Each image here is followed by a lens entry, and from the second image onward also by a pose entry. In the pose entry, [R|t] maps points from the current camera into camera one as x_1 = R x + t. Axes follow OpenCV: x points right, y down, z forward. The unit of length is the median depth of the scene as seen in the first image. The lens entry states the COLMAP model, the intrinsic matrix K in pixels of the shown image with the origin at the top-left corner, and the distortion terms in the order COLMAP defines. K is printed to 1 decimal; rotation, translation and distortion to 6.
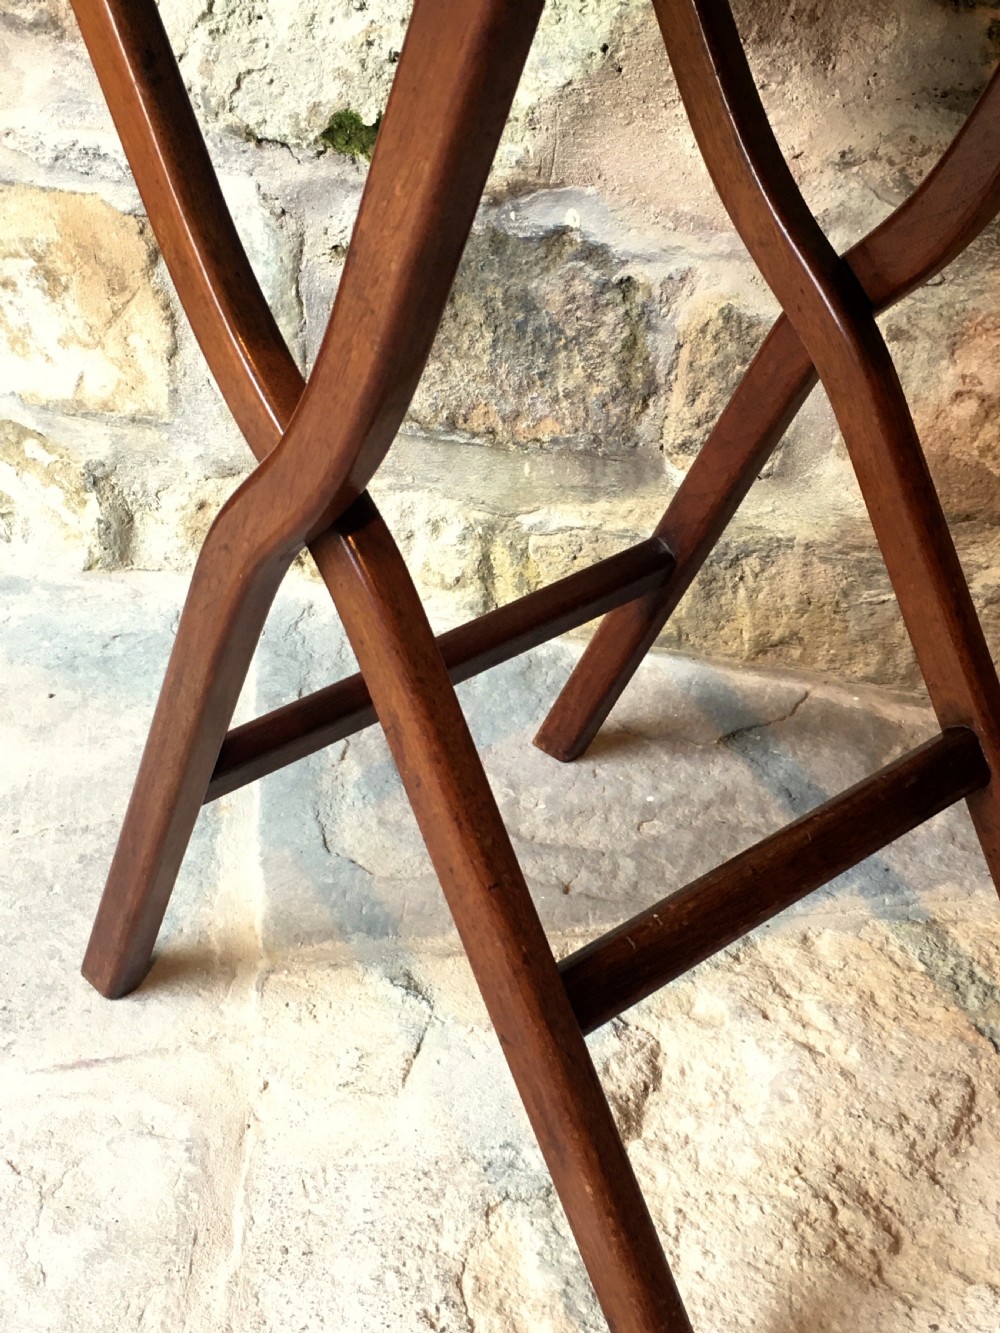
lens RADIAL K [[1891.0, 0, 505.8], [0, 1891.0, 670.8], [0, 0, 1]] dist [0.059761, 0.000000]
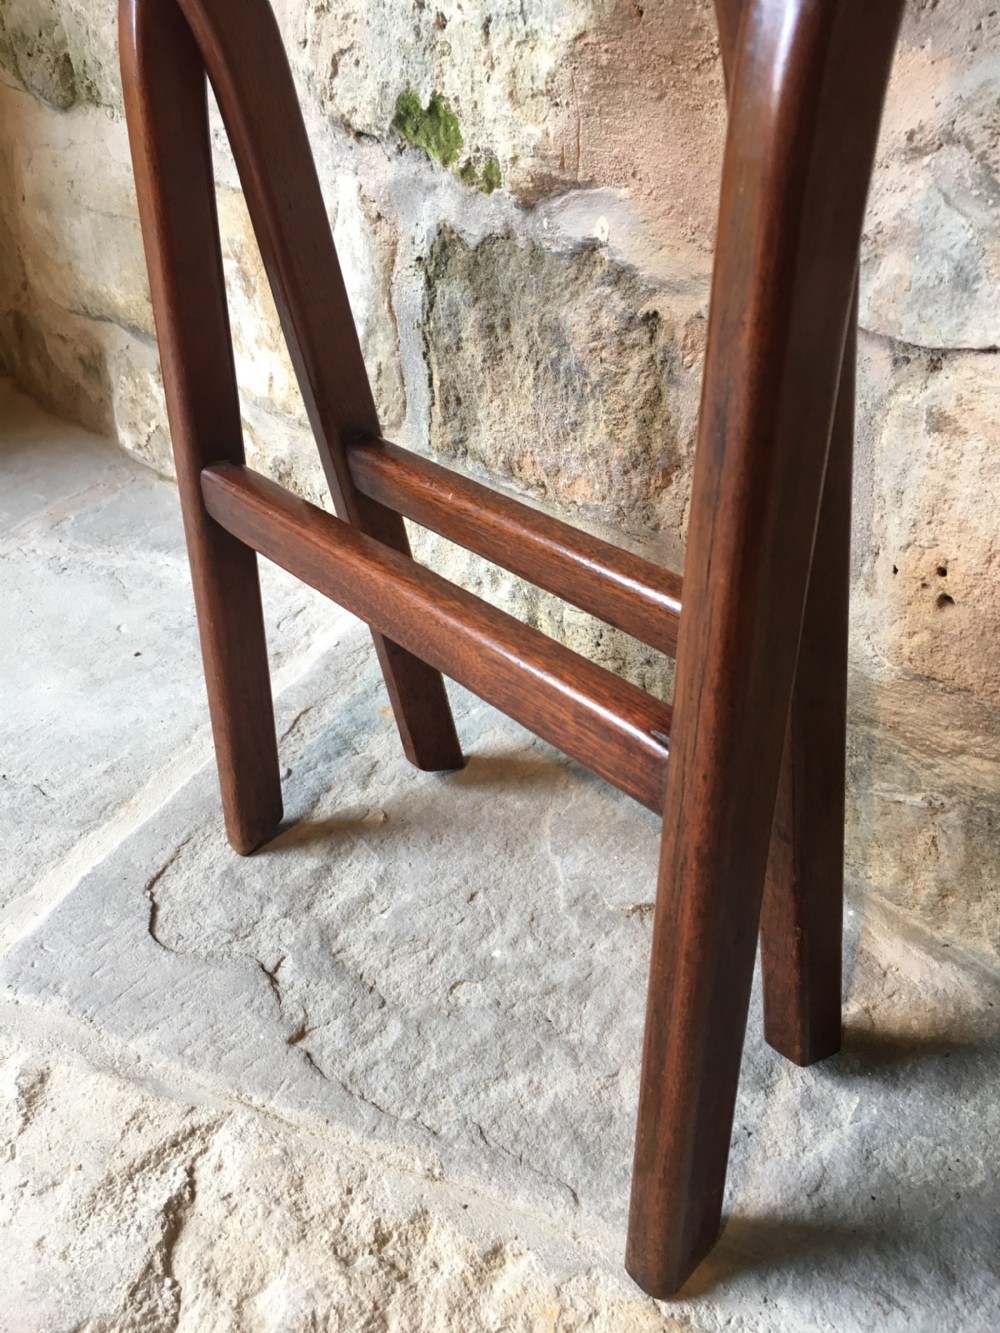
lens RADIAL K [[1144.4, 0, 503.7], [0, 1144.4, 668.7], [0, 0, 1]] dist [0.083494, -0.124117]
pose [[0.845230, 0.244840, -0.475016, 0.272421], [-0.235307, 0.968578, 0.080540, -0.086909], [0.479809, 0.043700, 0.876284, 0.550903]]
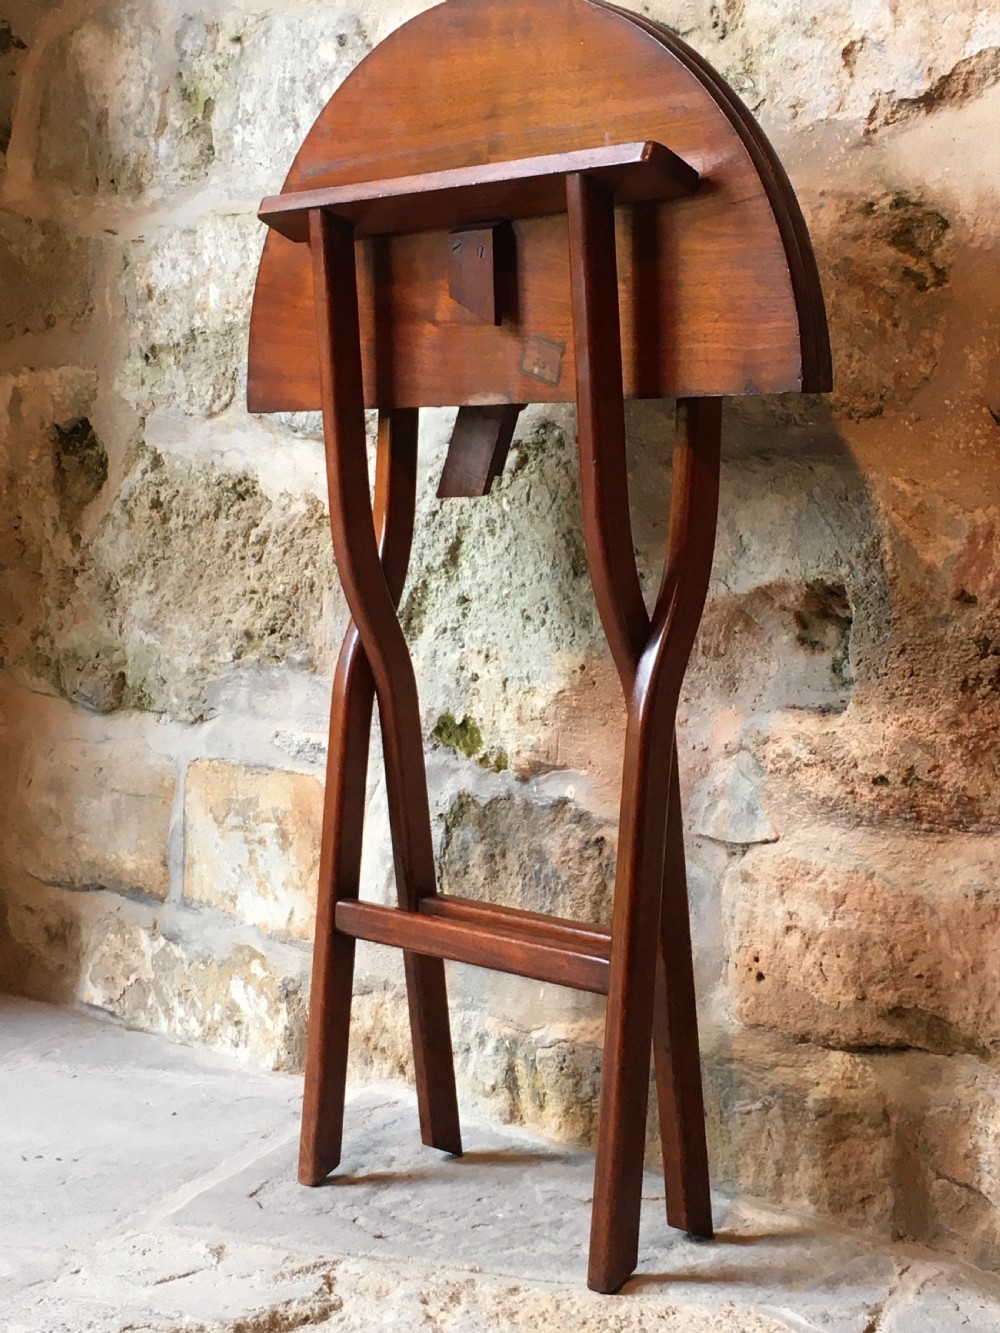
lens RADIAL K [[2269.9, 0, 495.2], [0, 2269.9, 667.2], [0, 0, 1]] dist [0.055805, 0.000000]
pose [[0.880809, 0.043829, -0.471439, 0.730781], [-0.262739, 0.873577, -0.409672, 0.351779], [0.393883, 0.484708, 0.780970, -0.316421]]
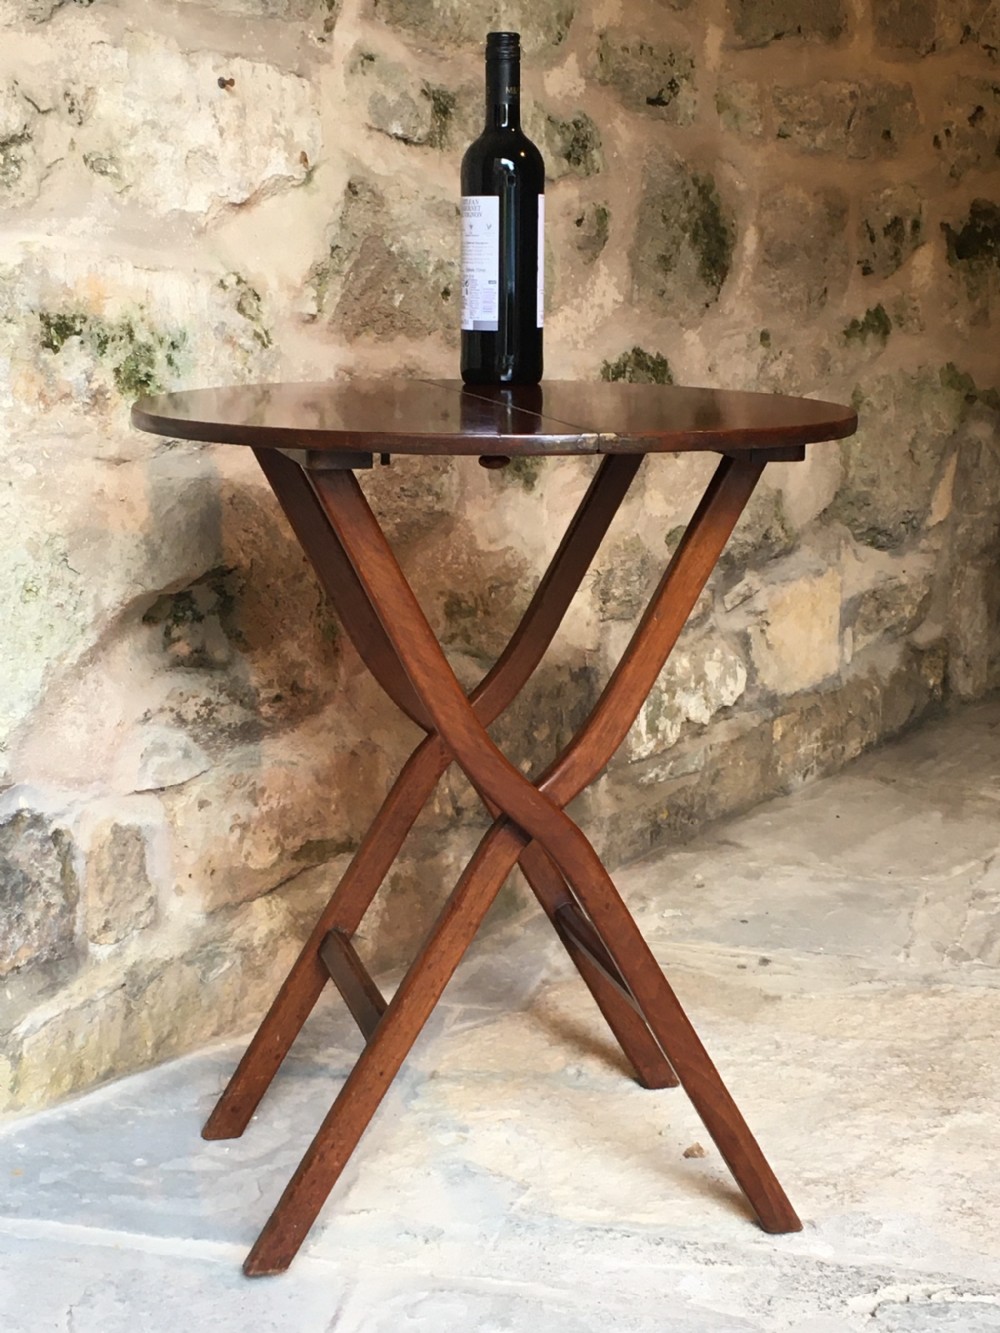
lens RADIAL K [[2269.9, 0, 507.1], [0, 2269.9, 670.4], [0, 0, 1]] dist [0.055805, 0.000000]
pose [[0.339280, -0.196428, 0.919948, -1.414804], [0.499505, 0.866311, 0.000757, -0.138821], [-0.797110, 0.459262, 0.392039, -0.037082]]
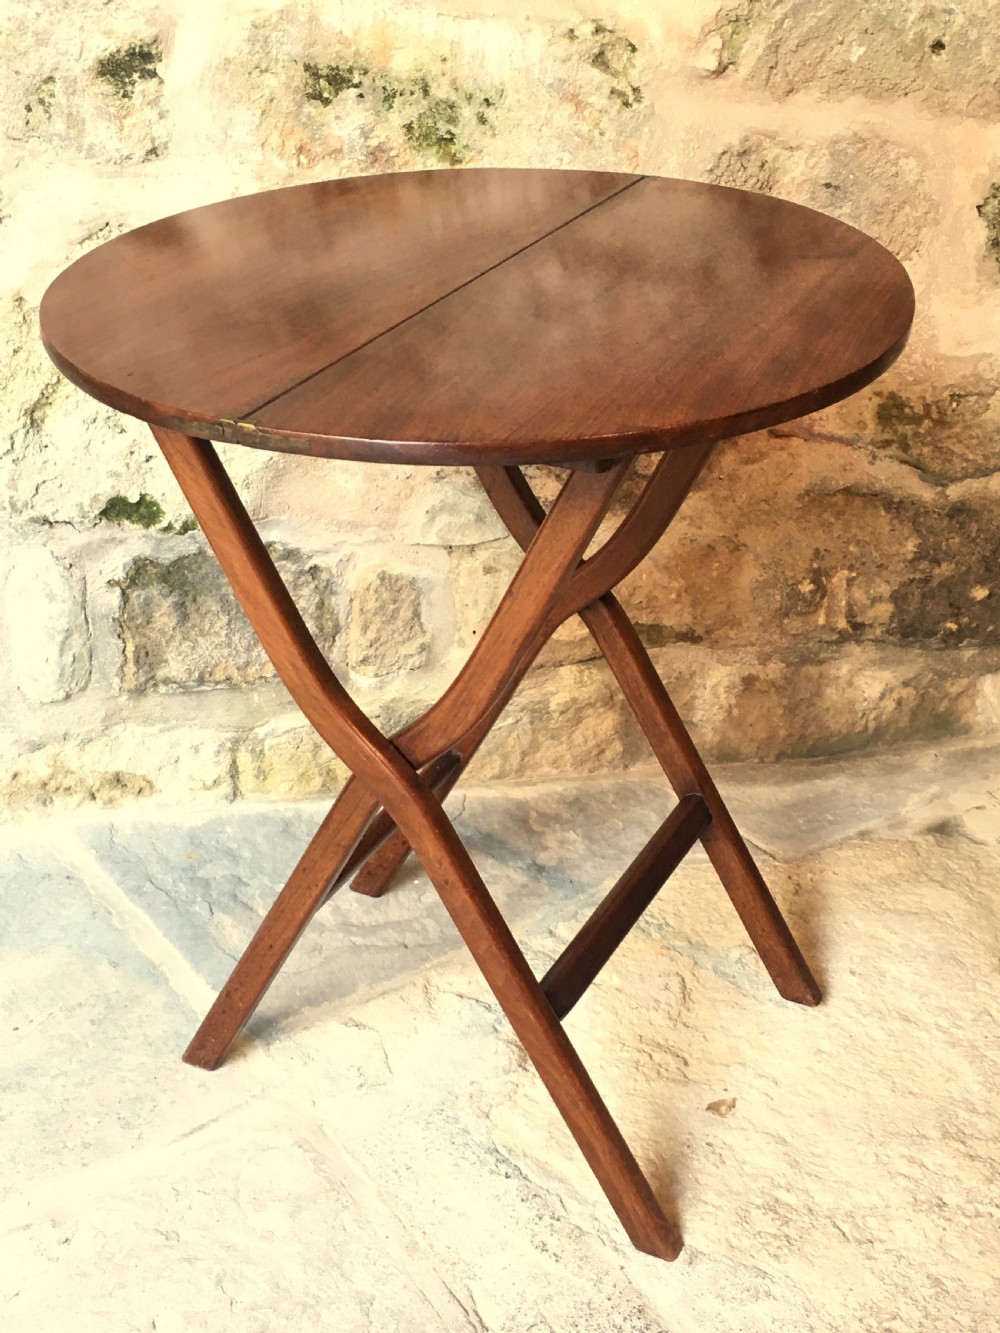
lens RADIAL K [[1891.0, 0, 505.4], [0, 1891.0, 670.2], [0, 0, 1]] dist [0.059761, 0.000000]
pose [[0.876955, -0.219060, 0.427741, -0.481630], [0.247652, 0.968780, -0.011593, -0.065252], [-0.411847, 0.116098, 0.903827, -0.467503]]
